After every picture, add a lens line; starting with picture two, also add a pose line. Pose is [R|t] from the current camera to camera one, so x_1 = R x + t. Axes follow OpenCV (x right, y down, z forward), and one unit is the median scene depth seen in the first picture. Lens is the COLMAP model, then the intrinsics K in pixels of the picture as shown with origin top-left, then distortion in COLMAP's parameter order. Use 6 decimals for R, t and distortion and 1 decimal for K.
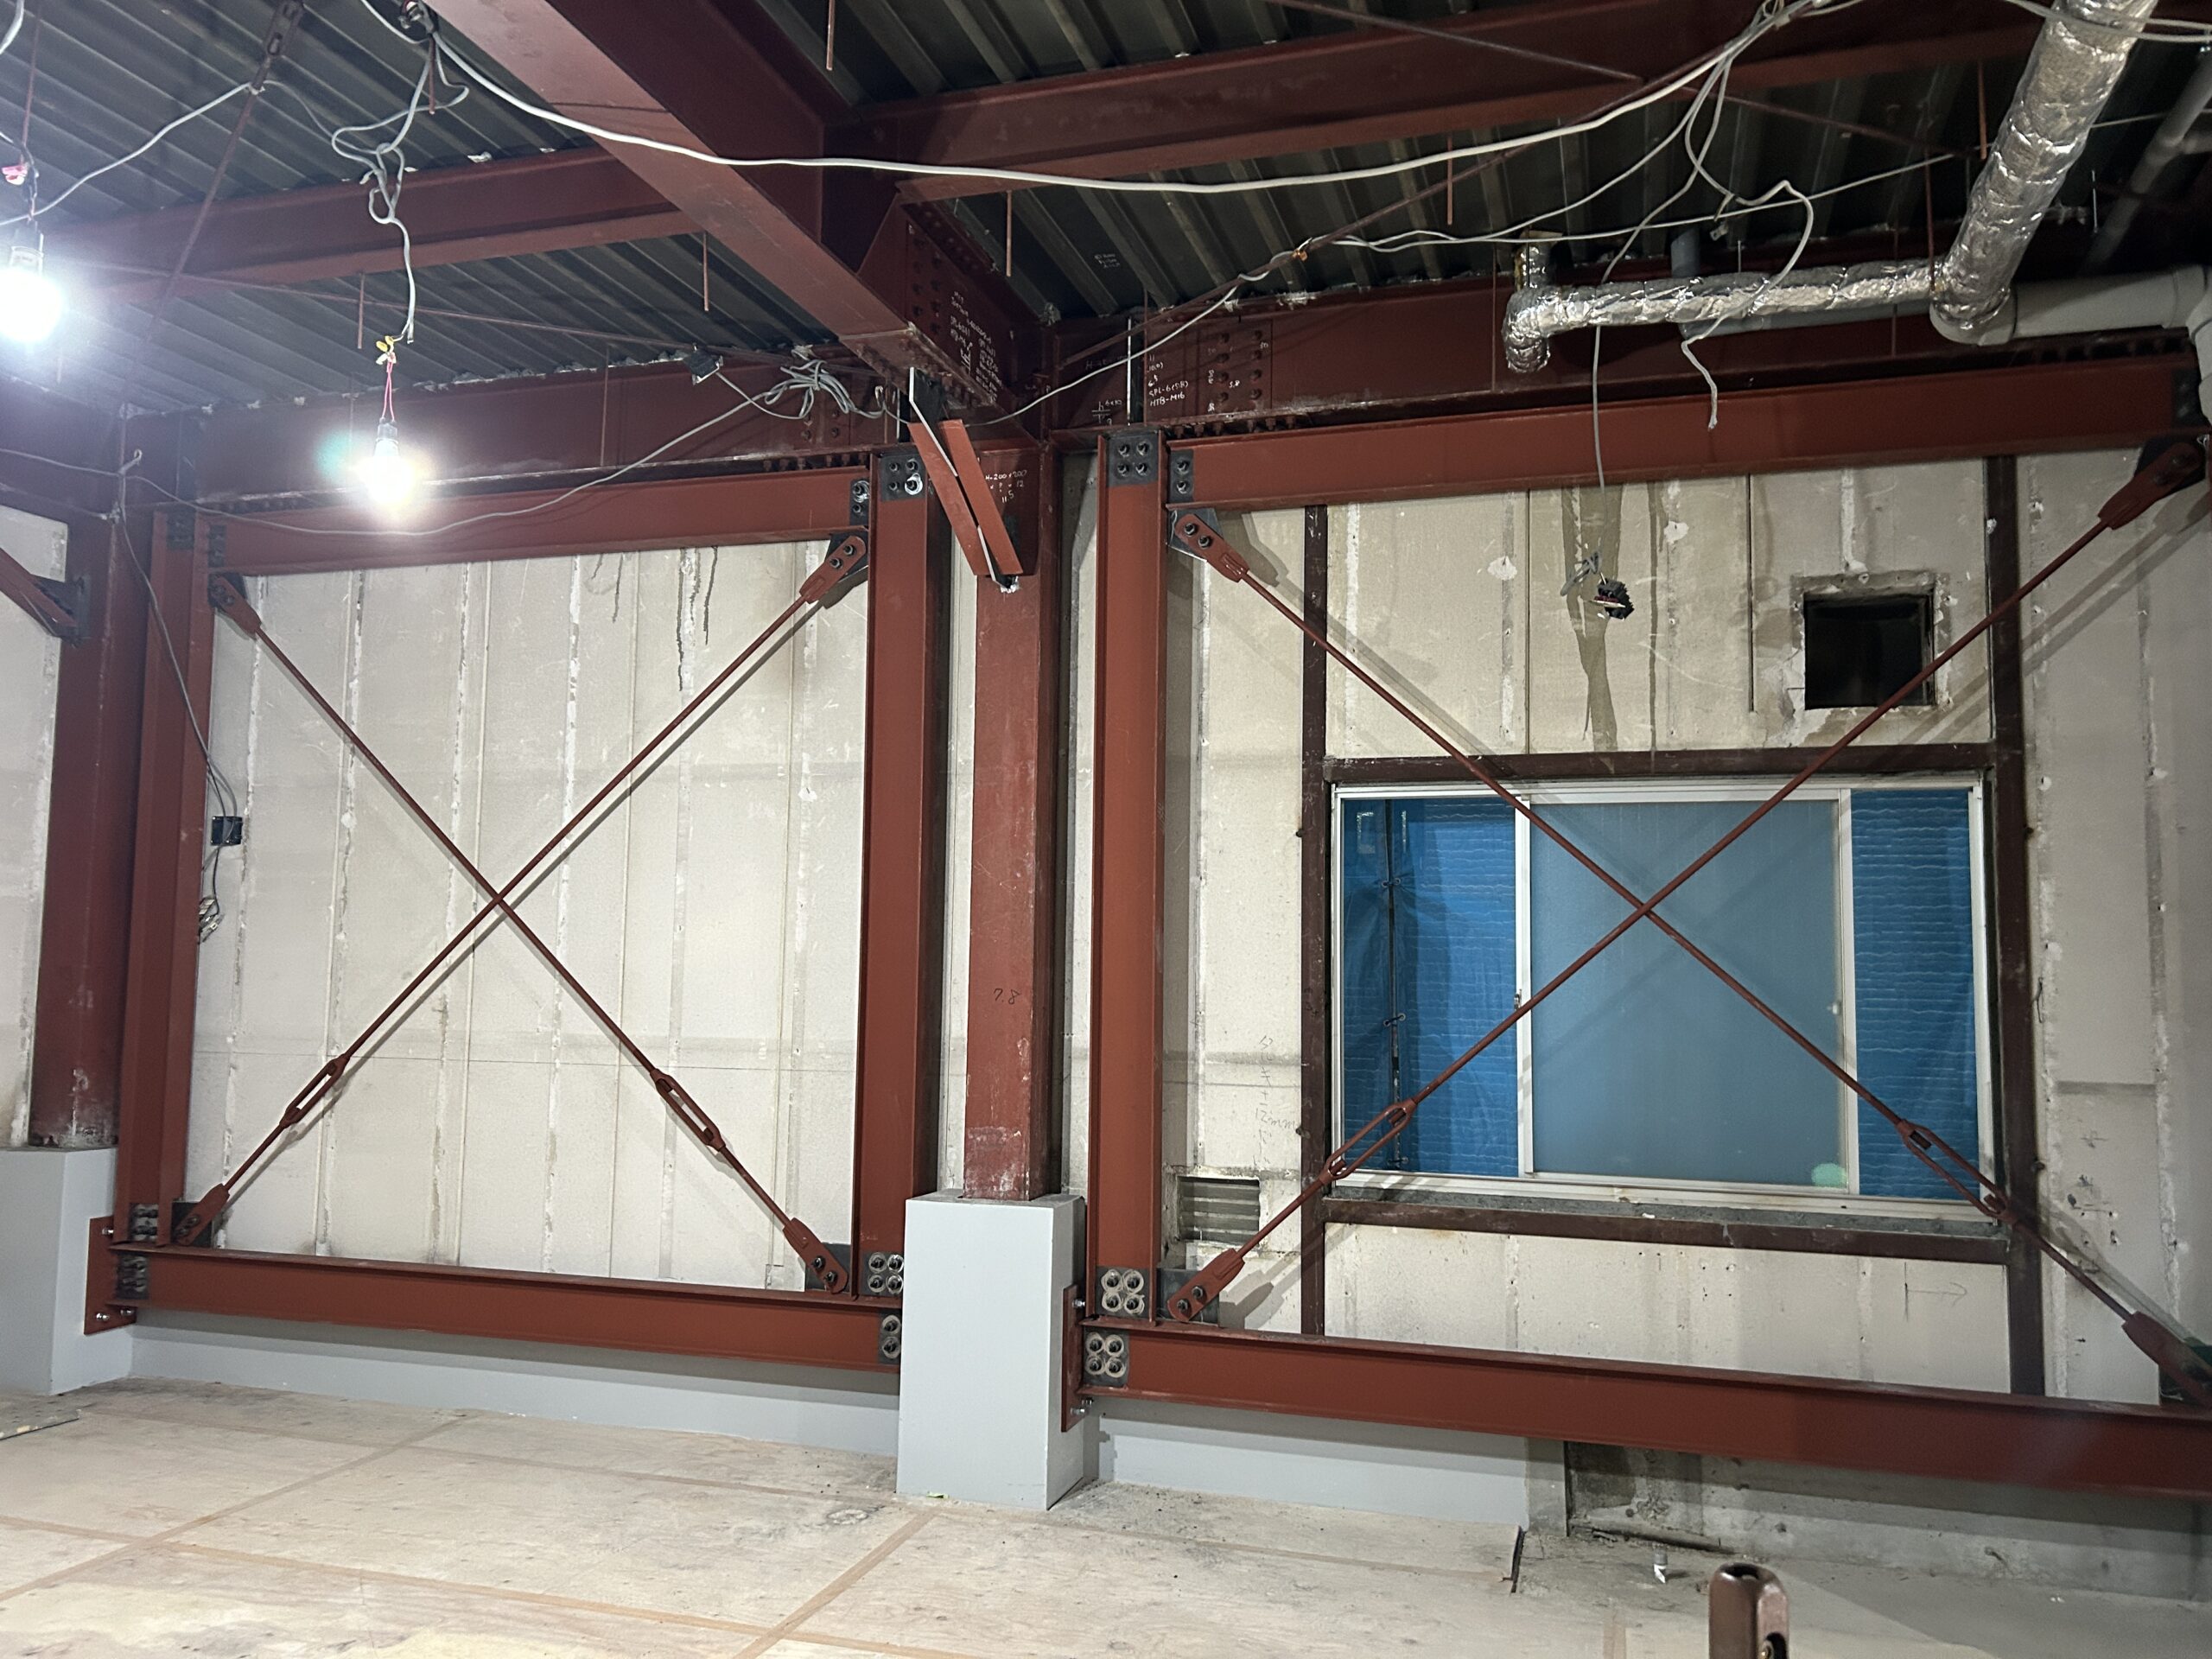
lens RADIAL K [[1664.2, 0, 1106.0], [0, 1664.2, 829.5], [0, 0, 1]] dist [0.109490, -0.148796]
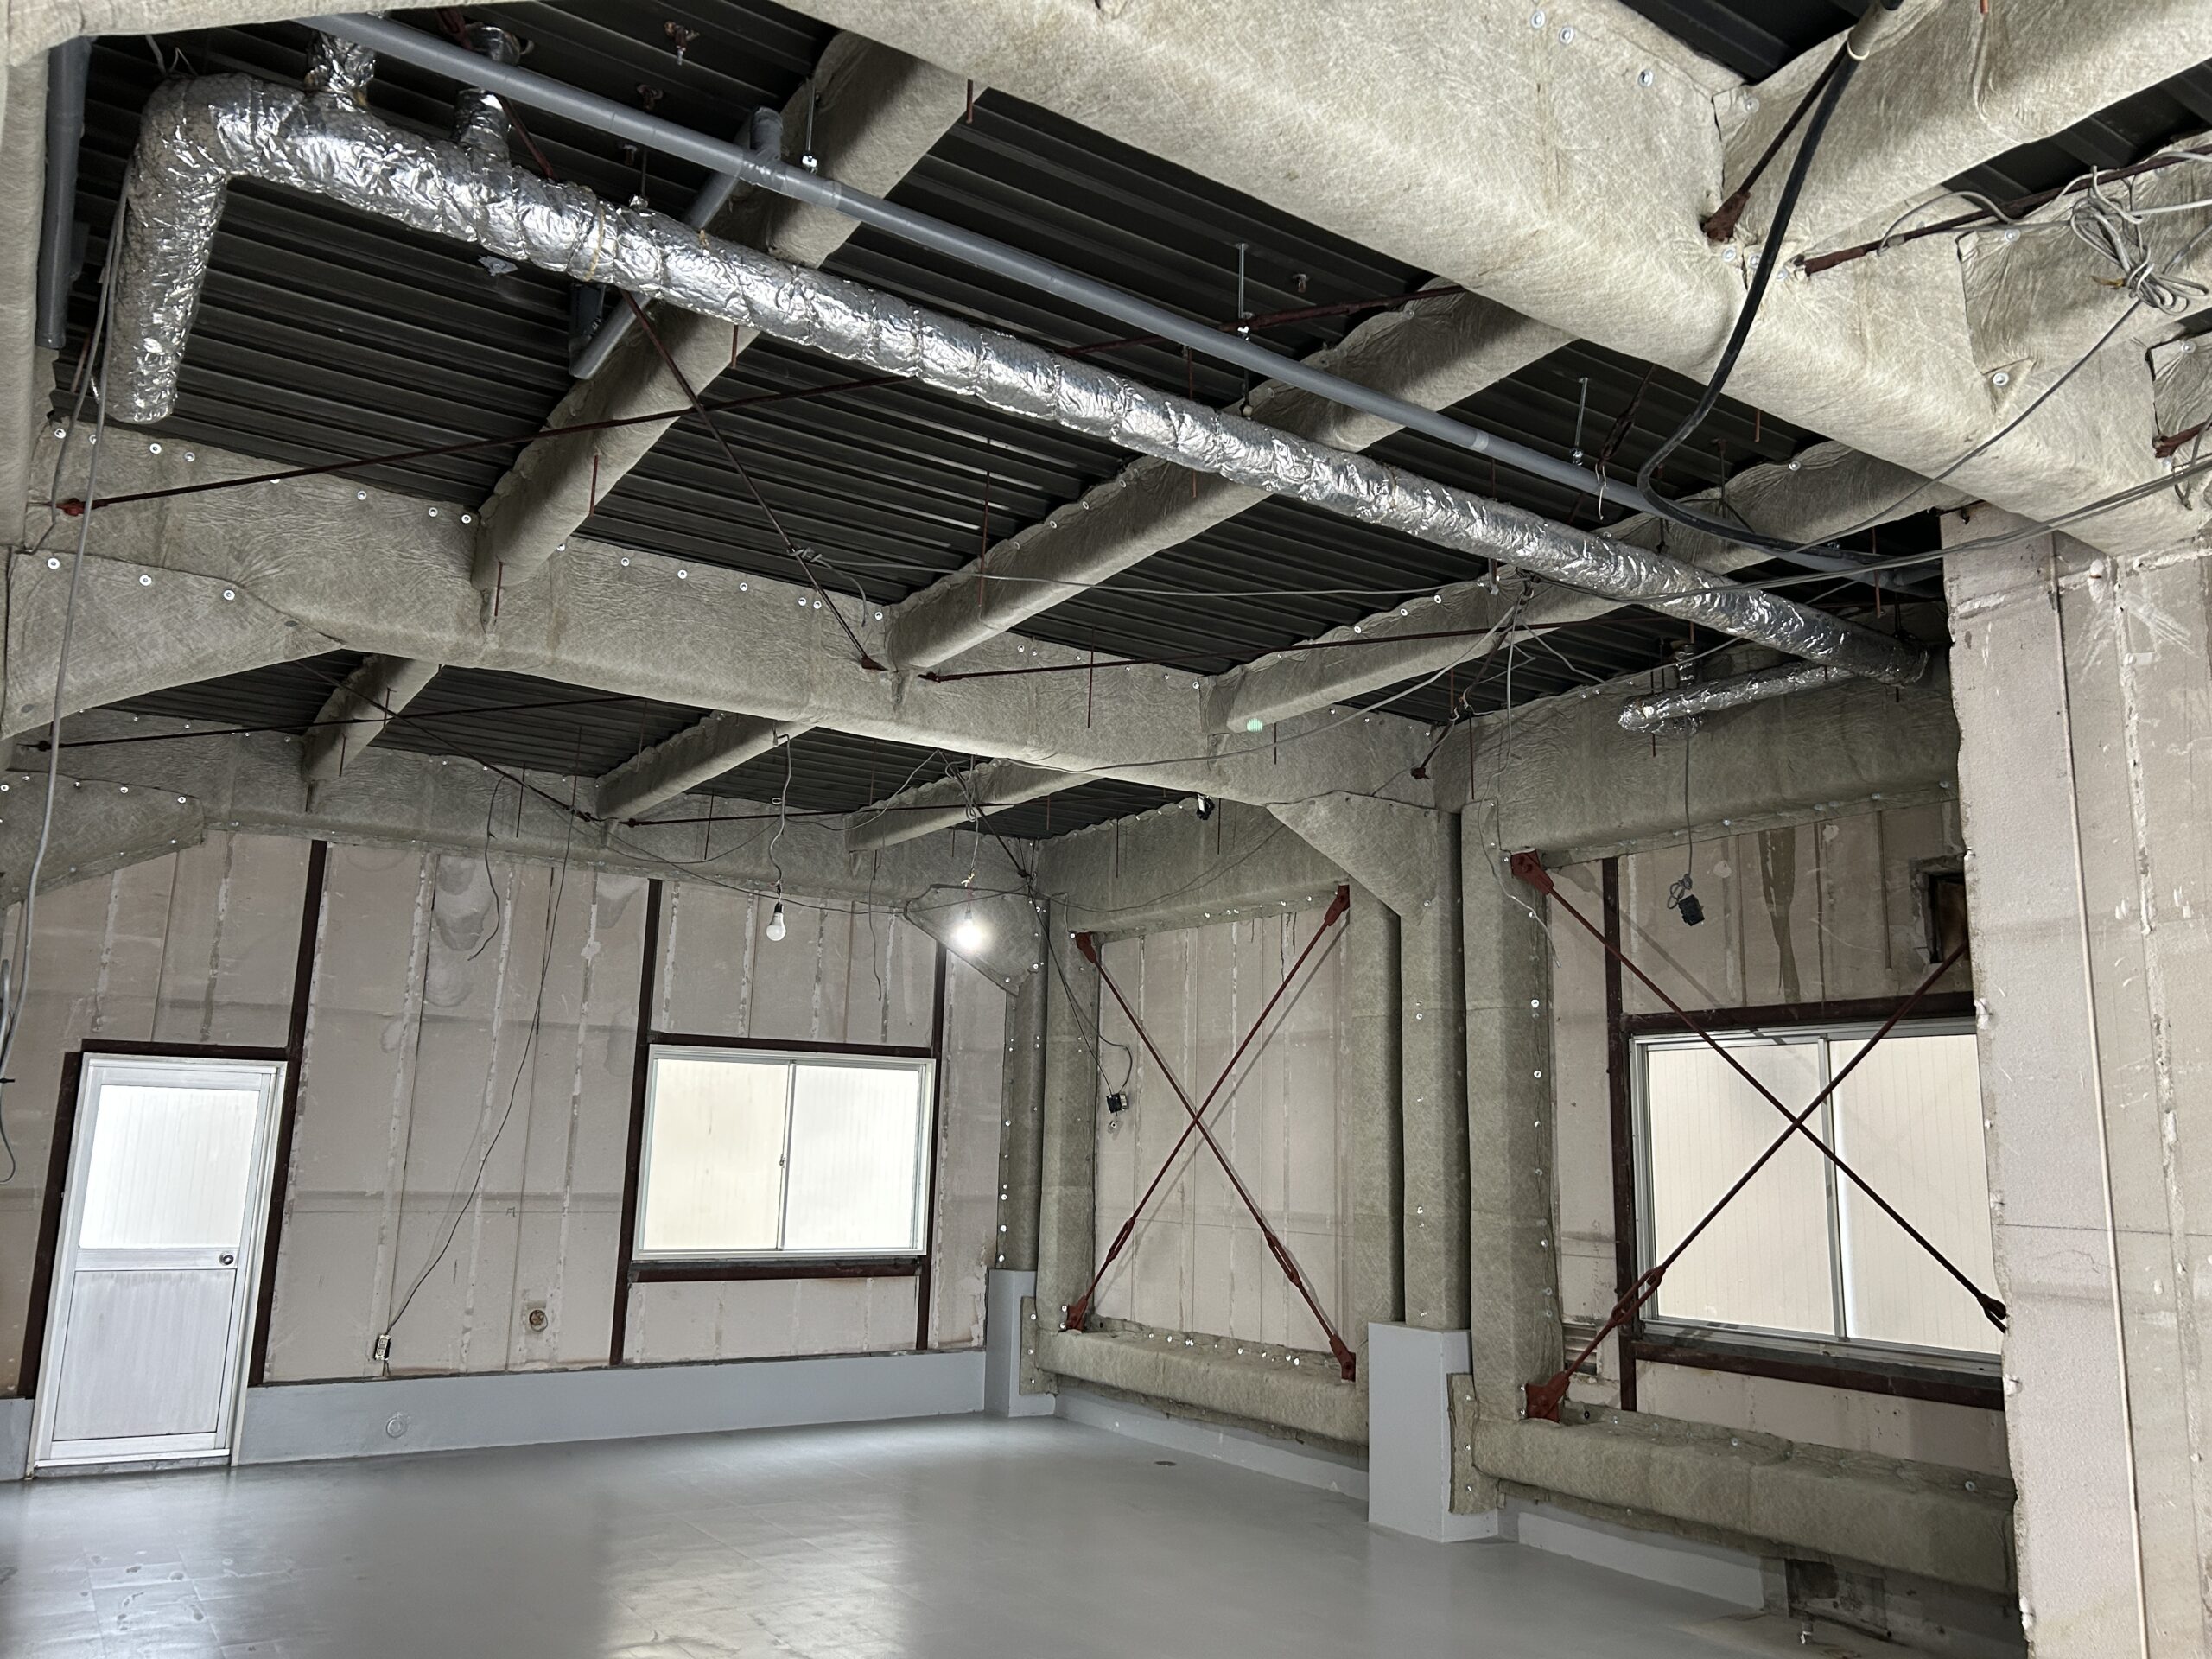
lens RADIAL K [[1664.2, 0, 1106.0], [0, 1664.2, 829.5], [0, 0, 1]] dist [0.109490, -0.148796]
pose [[0.767951, -0.119742, -0.629217, 0.681208], [0.038483, 0.989221, -0.141283, -0.014085], [0.639352, 0.084285, 0.764281, -0.340795]]
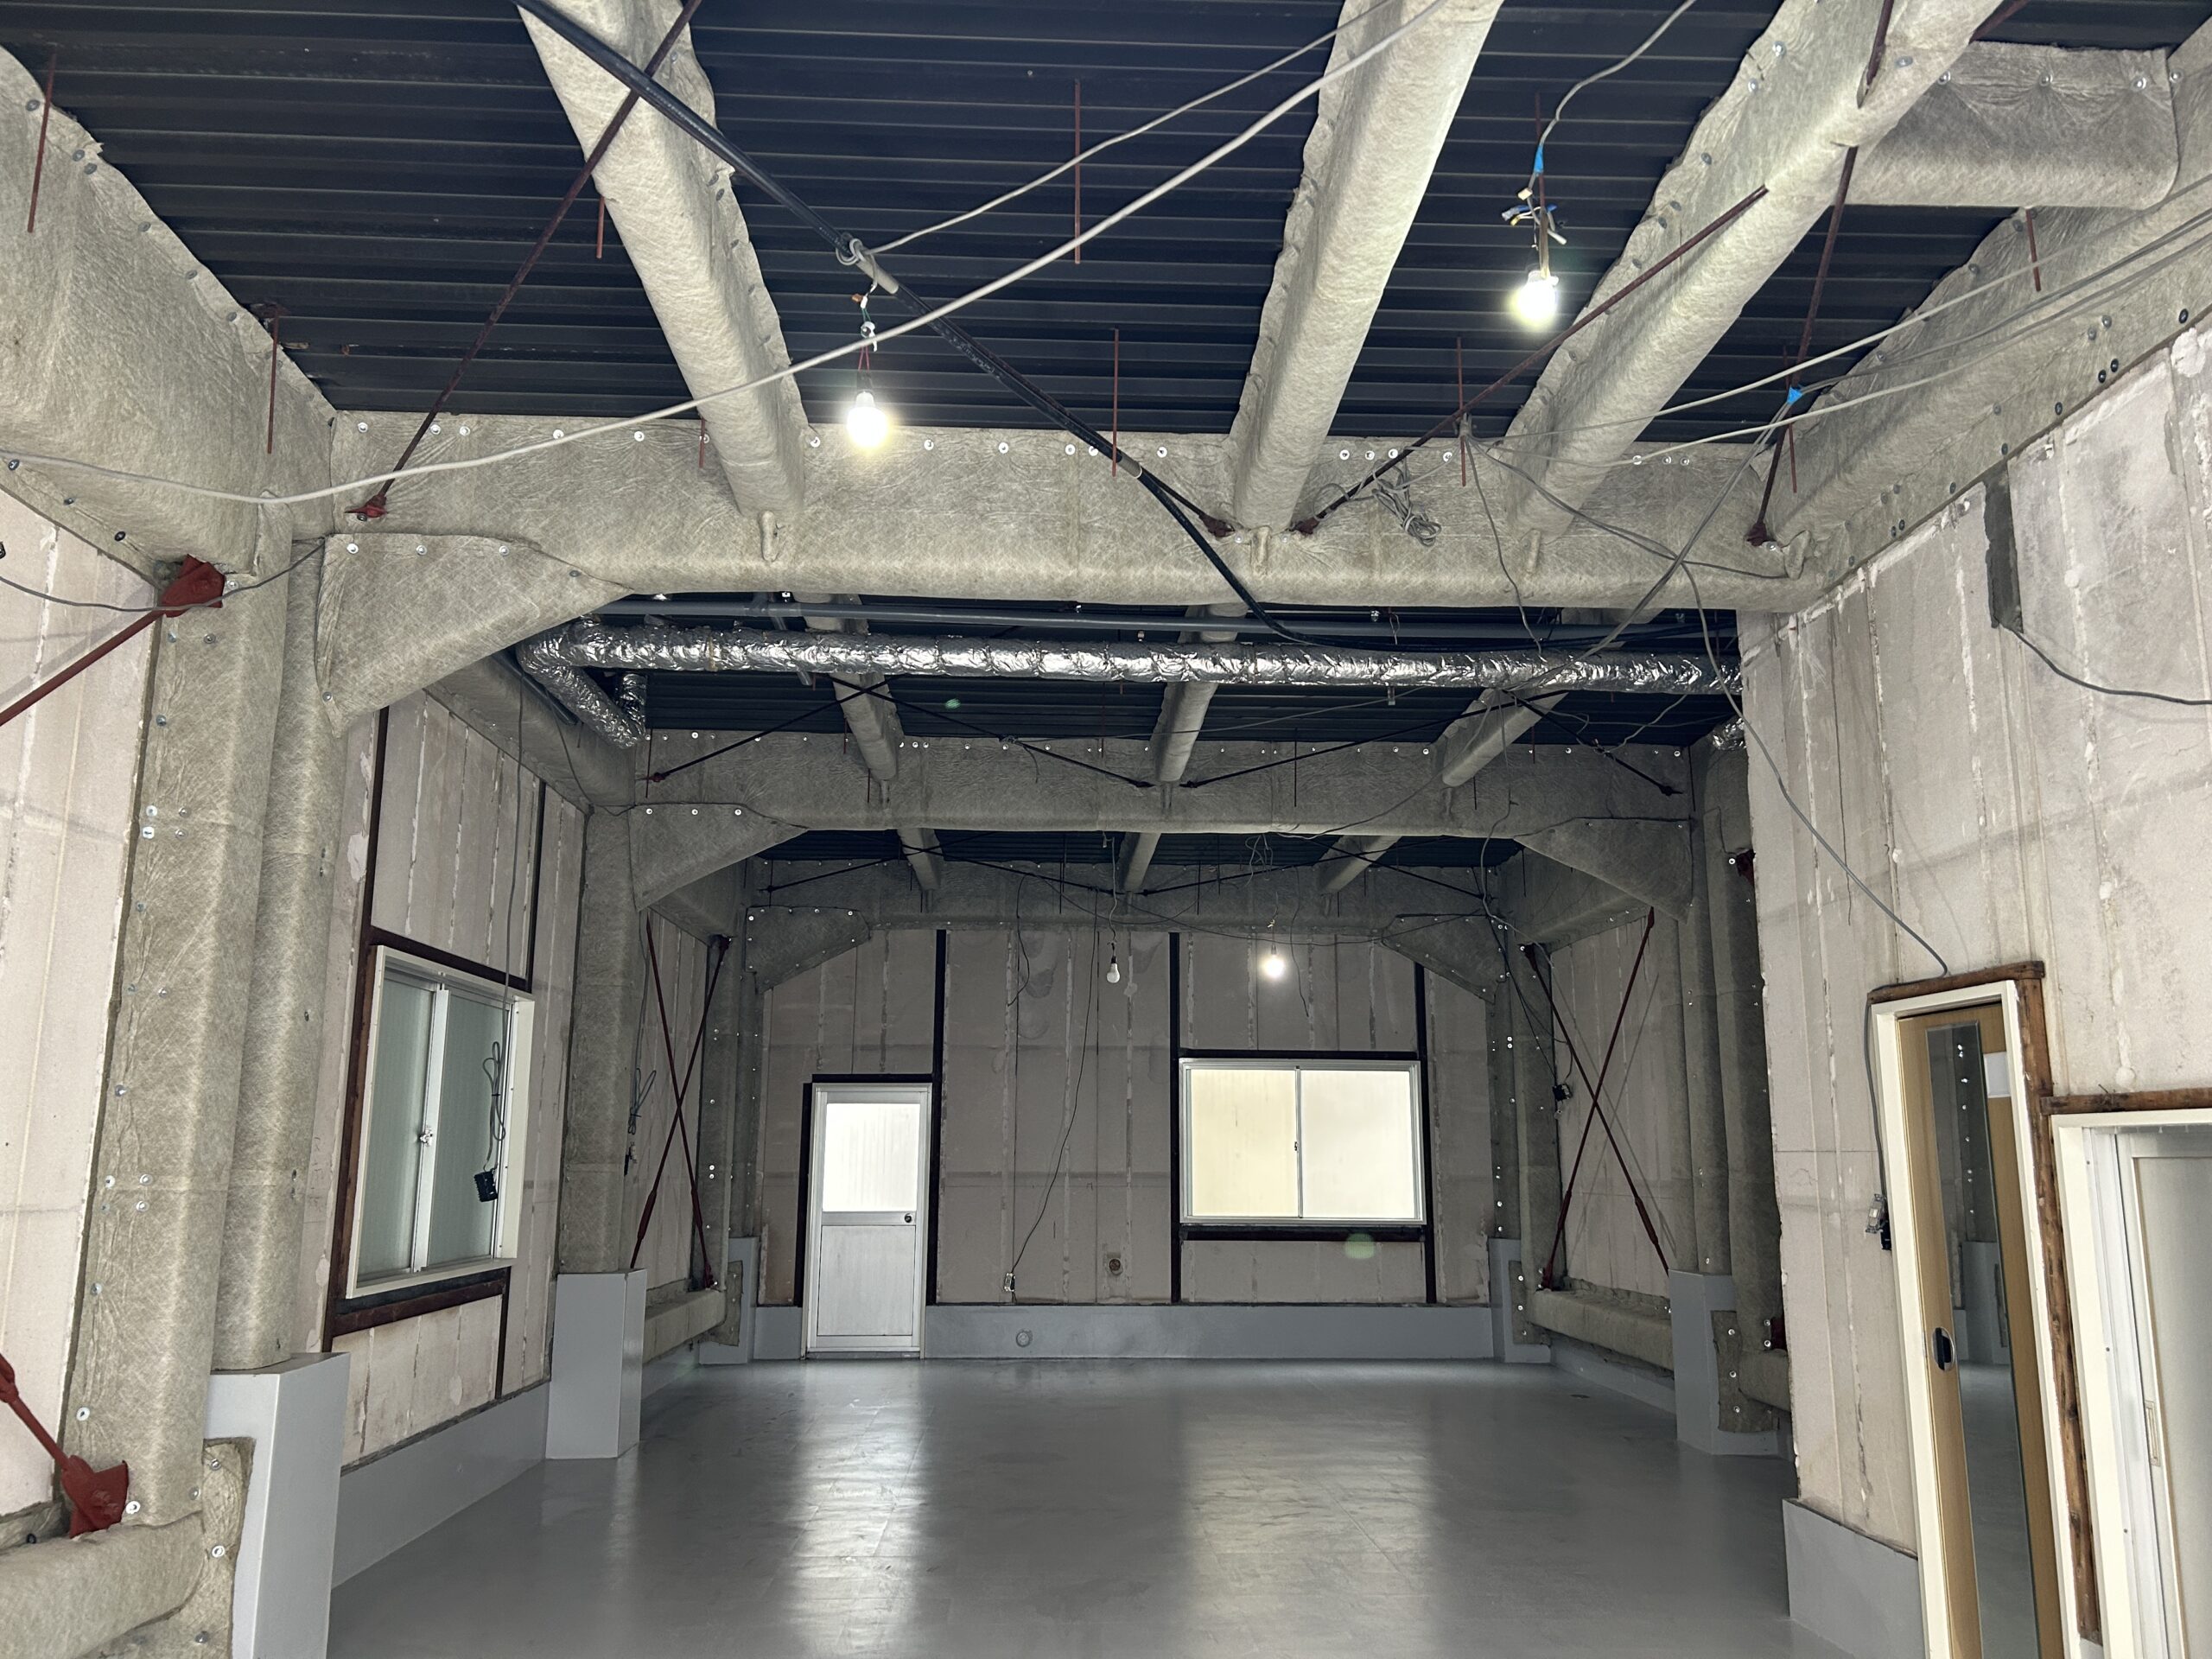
lens RADIAL K [[1664.2, 0, 1106.0], [0, 1664.2, 829.5], [0, 0, 1]] dist [0.109490, -0.148796]
pose [[0.331873, -0.195237, -0.922899, 1.354191], [0.078570, 0.980669, -0.179204, 0.037439], [0.940046, -0.013039, 0.340798, -0.144814]]
